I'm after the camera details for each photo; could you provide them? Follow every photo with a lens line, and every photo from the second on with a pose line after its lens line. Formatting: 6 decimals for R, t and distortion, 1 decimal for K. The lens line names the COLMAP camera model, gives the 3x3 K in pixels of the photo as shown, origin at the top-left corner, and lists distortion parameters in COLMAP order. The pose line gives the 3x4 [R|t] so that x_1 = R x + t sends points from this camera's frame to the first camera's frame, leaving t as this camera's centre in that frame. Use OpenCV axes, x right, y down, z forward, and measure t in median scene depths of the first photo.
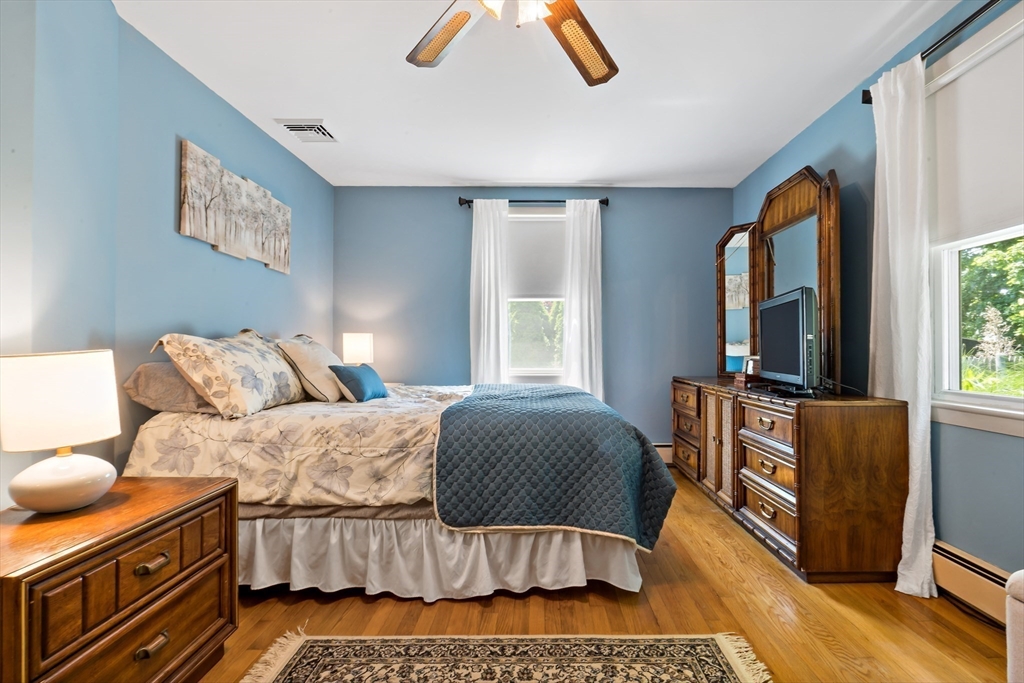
lens RADIAL K [[459.6, 0, 563.8], [0, 459.6, 320.6], [0, 0, 1]] dist [-0.005172, 0.000669]
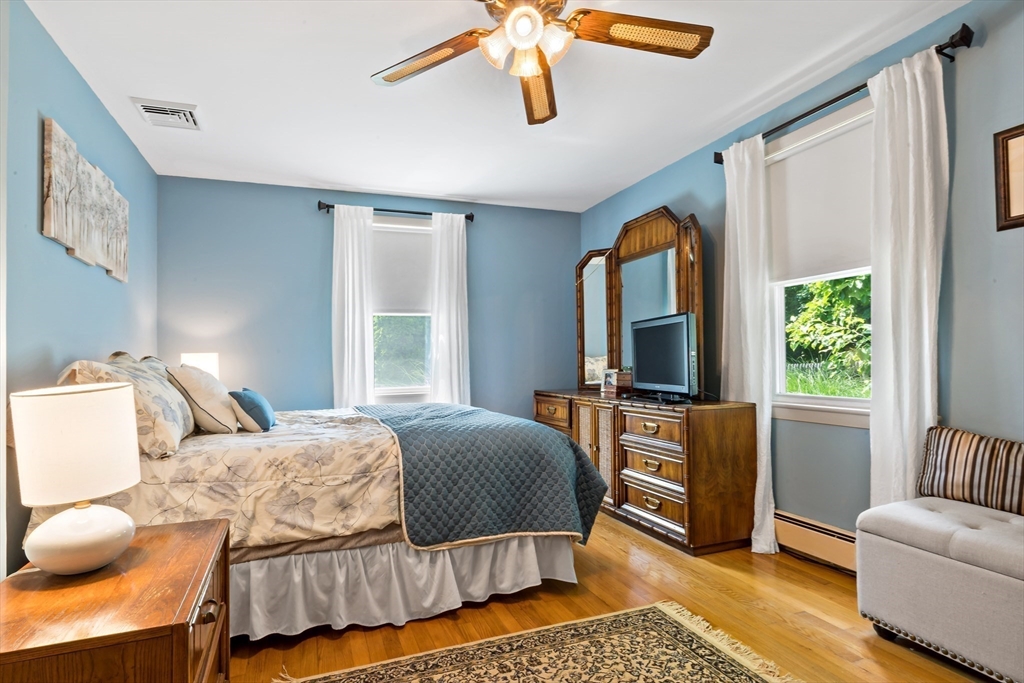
lens RADIAL K [[500.0, 0, 508.5], [0, 500.0, 322.8], [0, 0, 1]] dist [0.003874, -0.000048]
pose [[0.944397, 0.007579, 0.328720, -0.368820], [-0.002172, 0.999856, -0.016811, -0.022965], [-0.328800, 0.015163, 0.944278, -0.098664]]
